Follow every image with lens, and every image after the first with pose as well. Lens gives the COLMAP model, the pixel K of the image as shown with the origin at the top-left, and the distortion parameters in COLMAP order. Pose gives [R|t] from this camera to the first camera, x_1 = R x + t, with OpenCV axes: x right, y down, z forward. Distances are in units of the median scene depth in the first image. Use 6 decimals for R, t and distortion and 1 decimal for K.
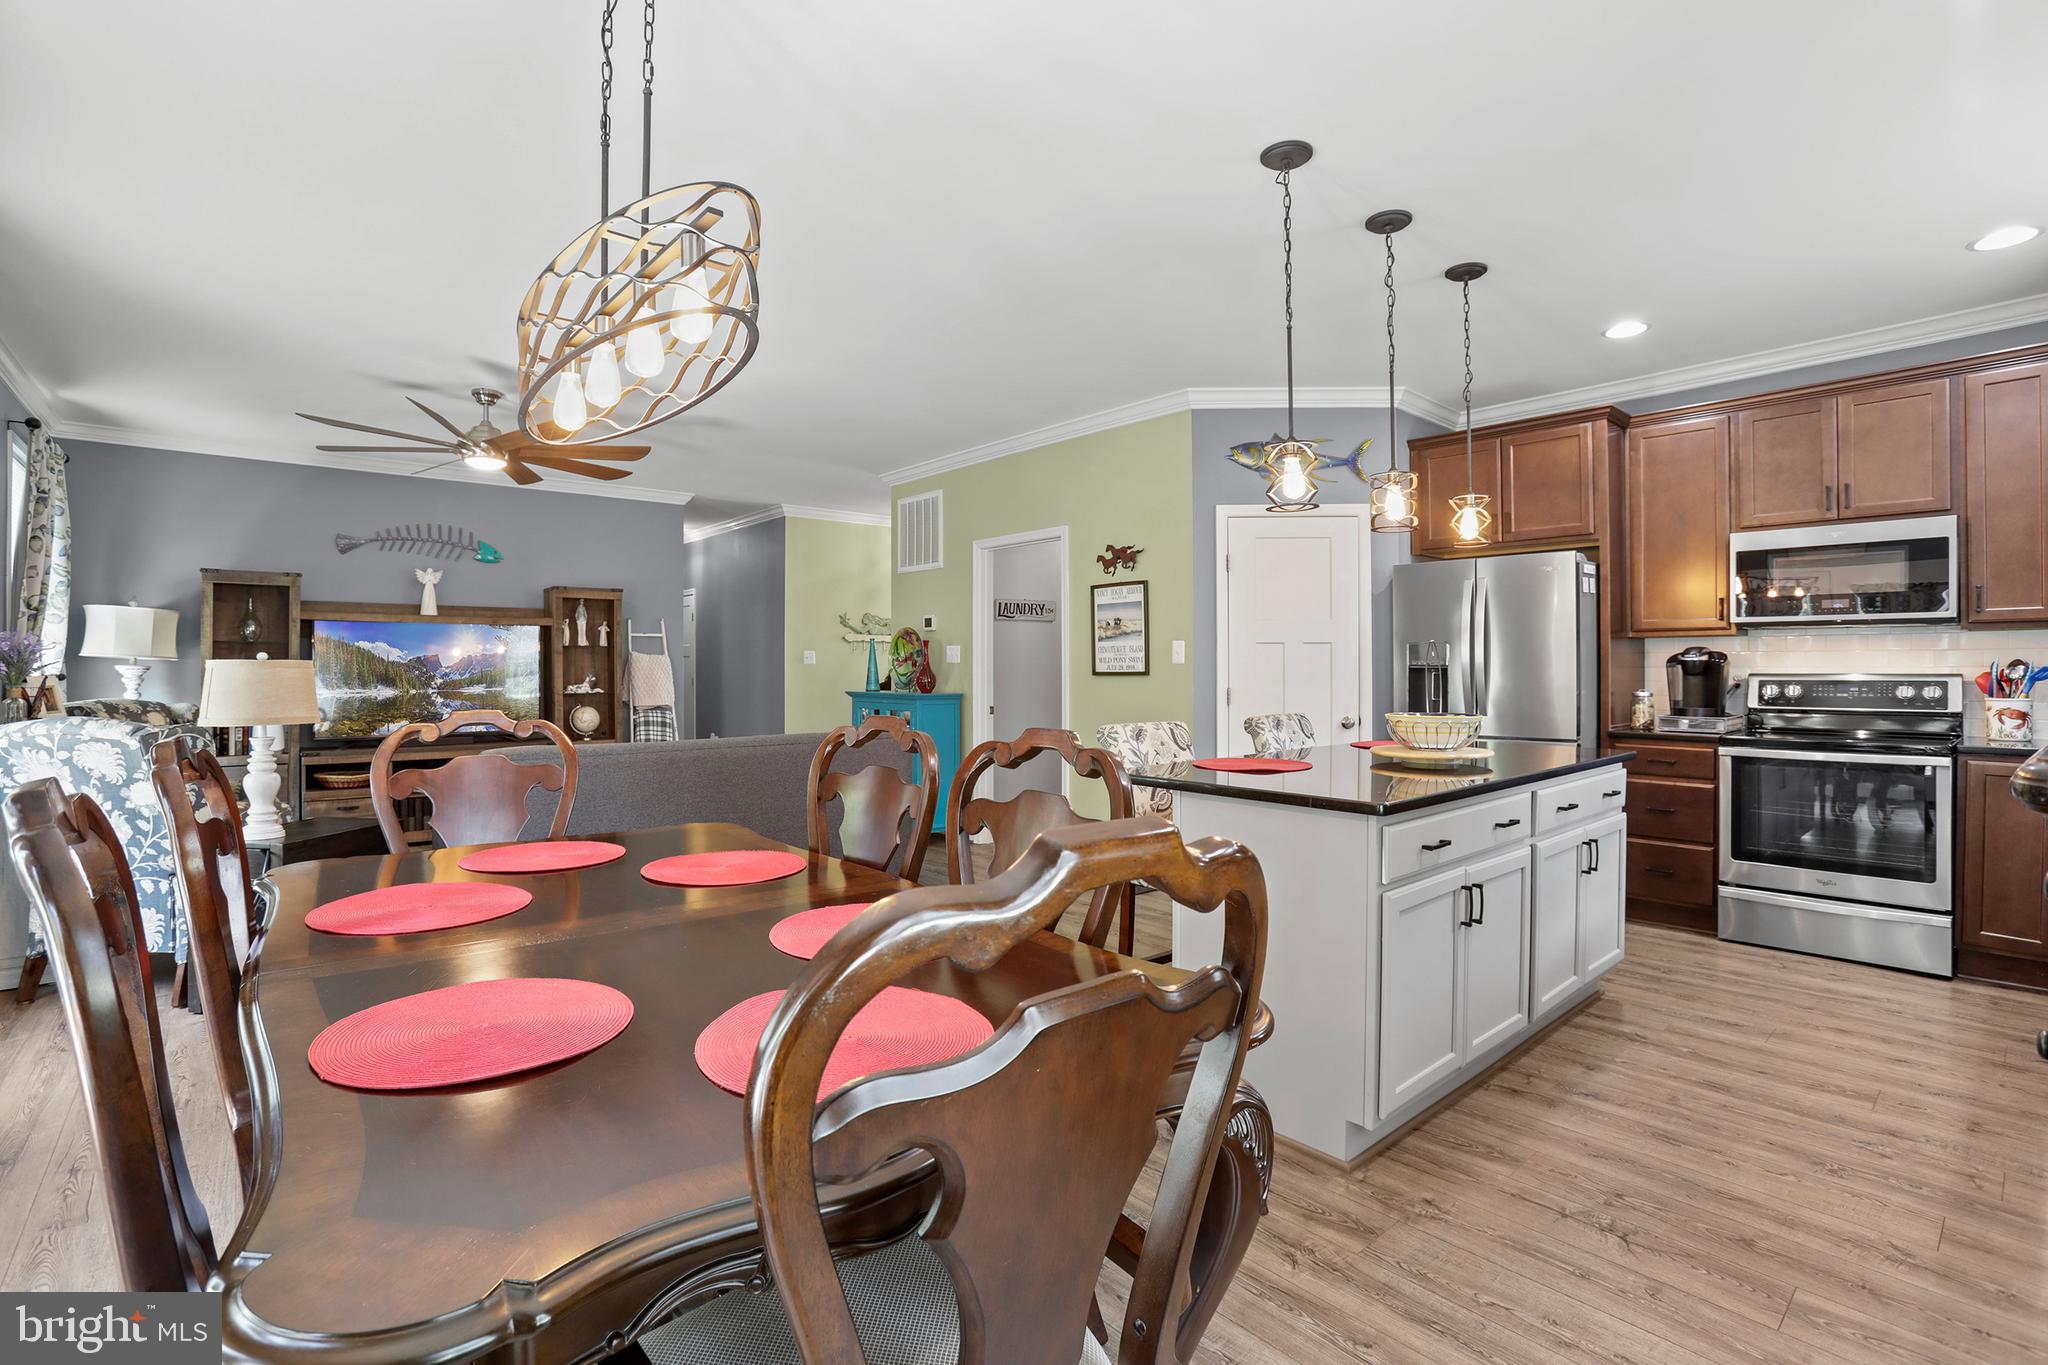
lens RADIAL K [[940.5, 0, 1013.5], [0, 940.5, 669.9], [0, 0, 1]] dist [-0.075309, 0.025905]
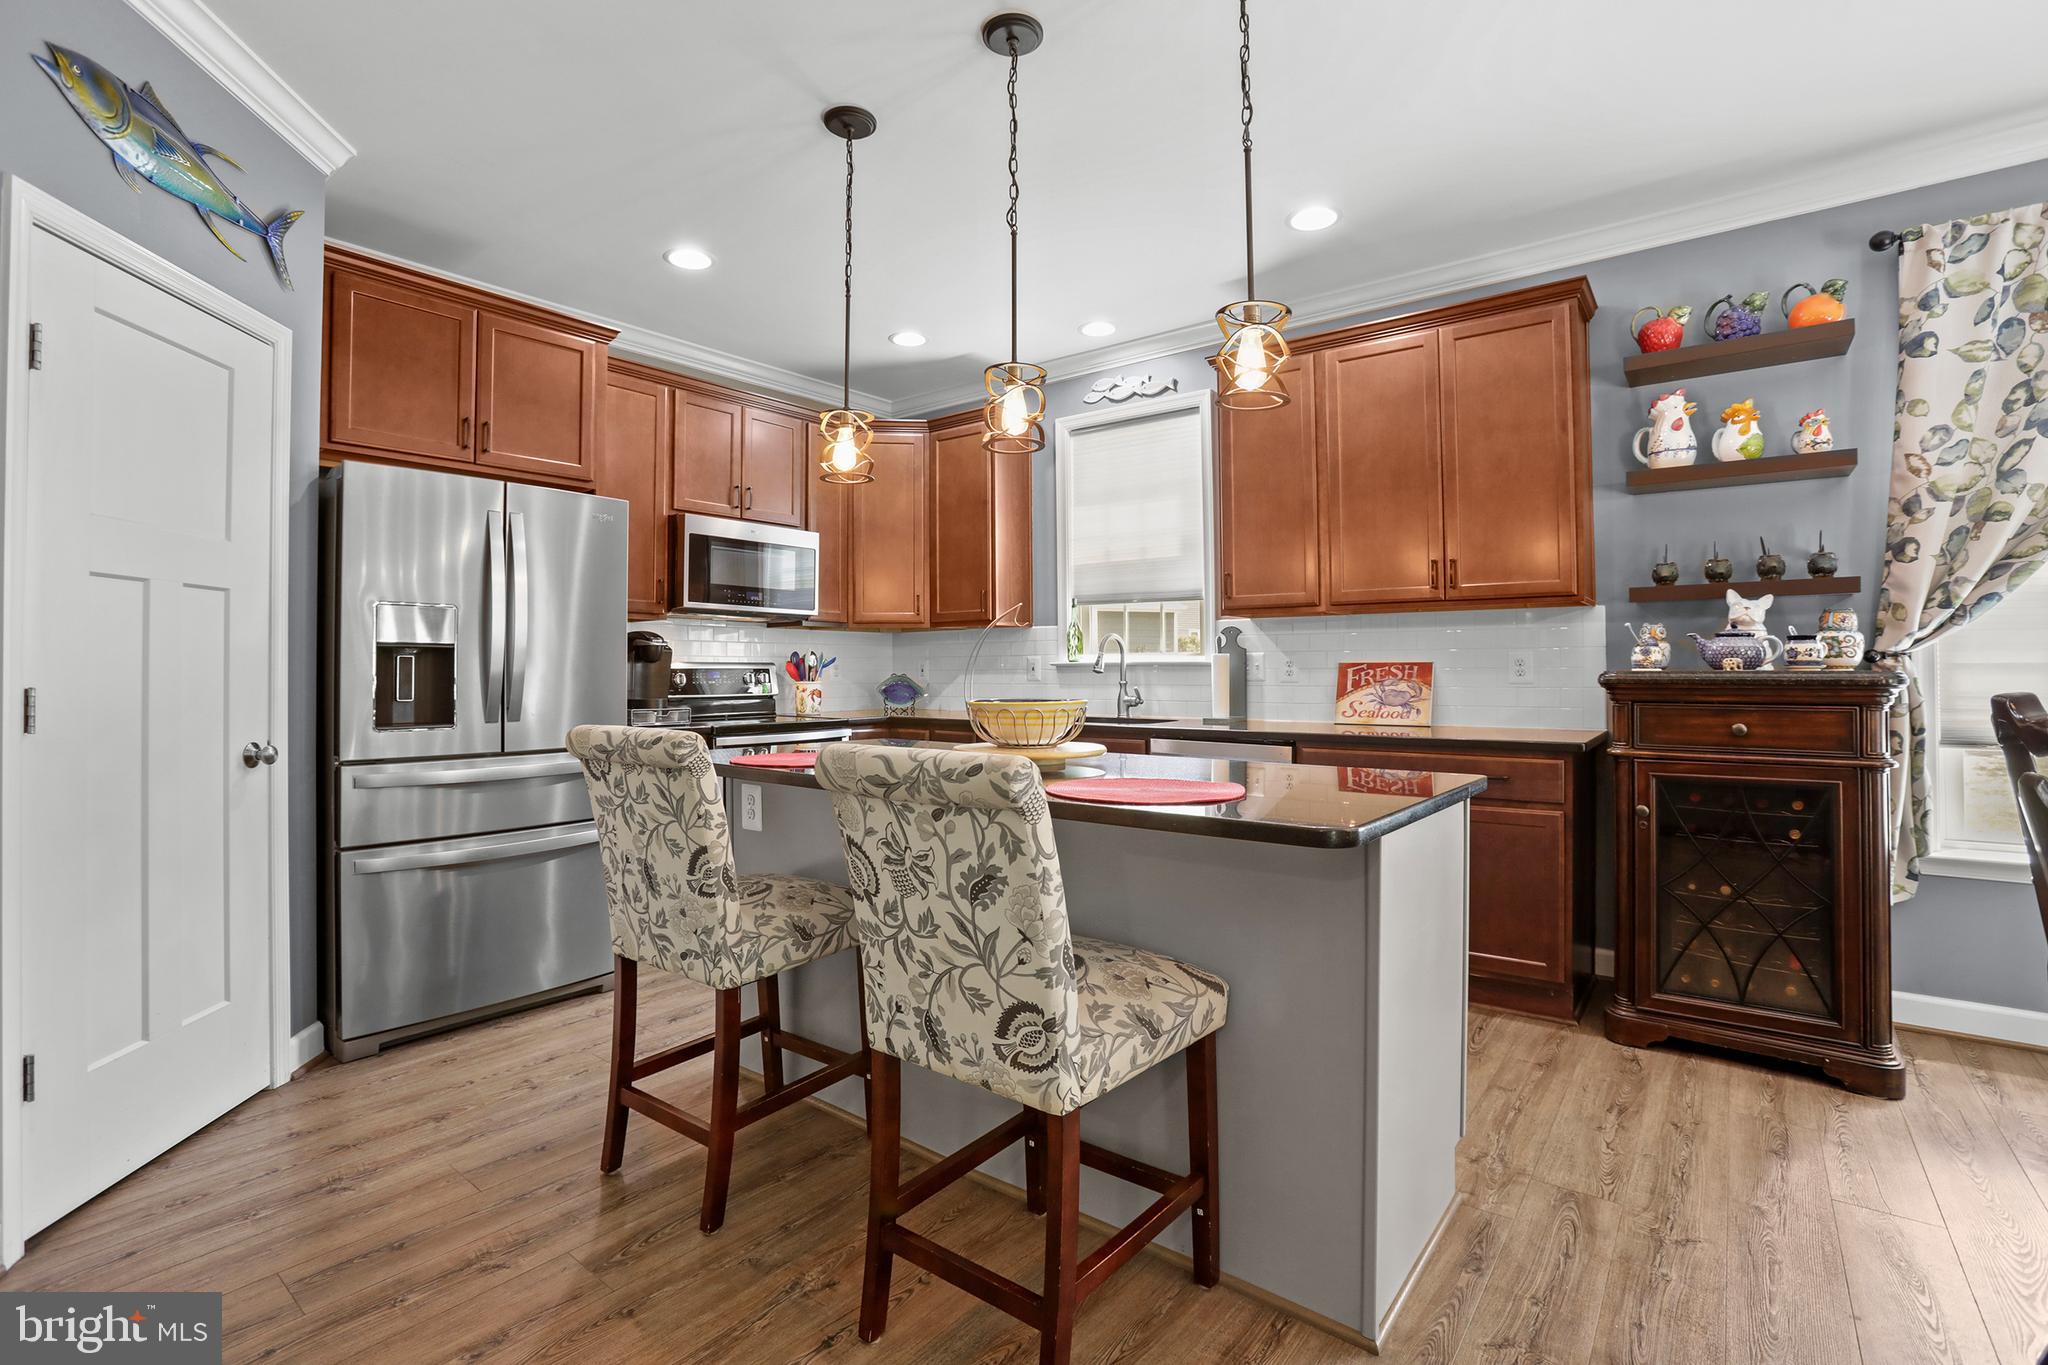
lens RADIAL K [[940.5, 0, 1014.8], [0, 940.5, 655.0], [0, 0, 1]] dist [-0.075309, 0.025905]
pose [[-0.190647, 0.020526, 0.981444, -0.174803], [0.004292, 0.999789, -0.020076, 0.014772], [-0.981649, 0.000385, -0.190695, 0.653861]]
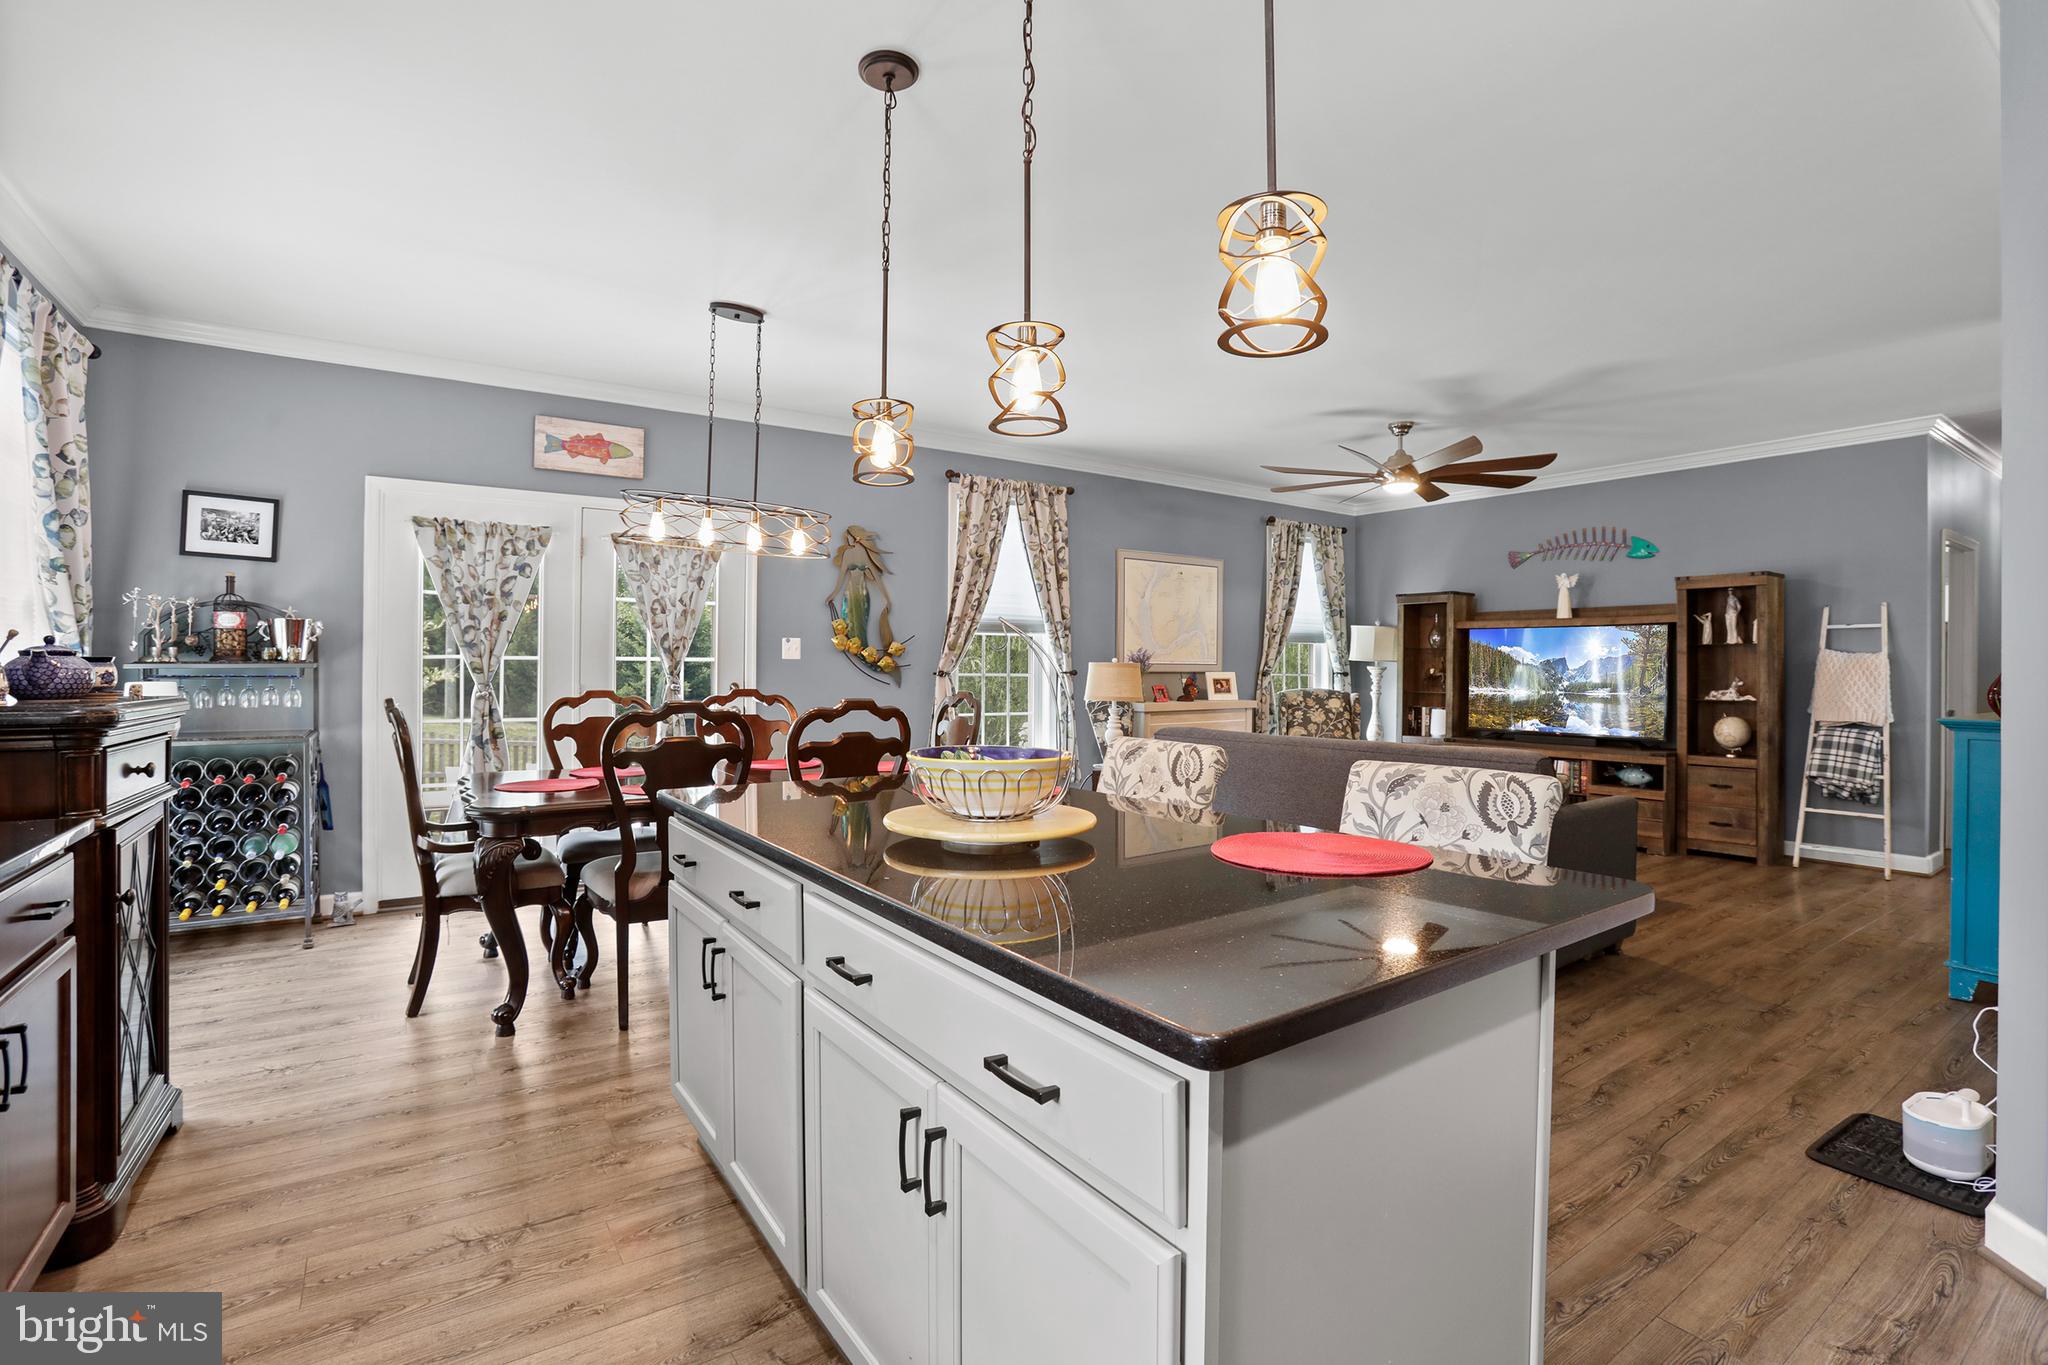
lens RADIAL K [[940.5, 0, 1008.4], [0, 940.5, 654.2], [0, 0, 1]] dist [-0.075309, 0.025905]
pose [[-0.119040, -0.012151, -0.992815, 0.576431], [-0.007220, 0.999909, -0.011373, -0.003595], [0.992863, 0.005814, -0.119117, 0.614350]]
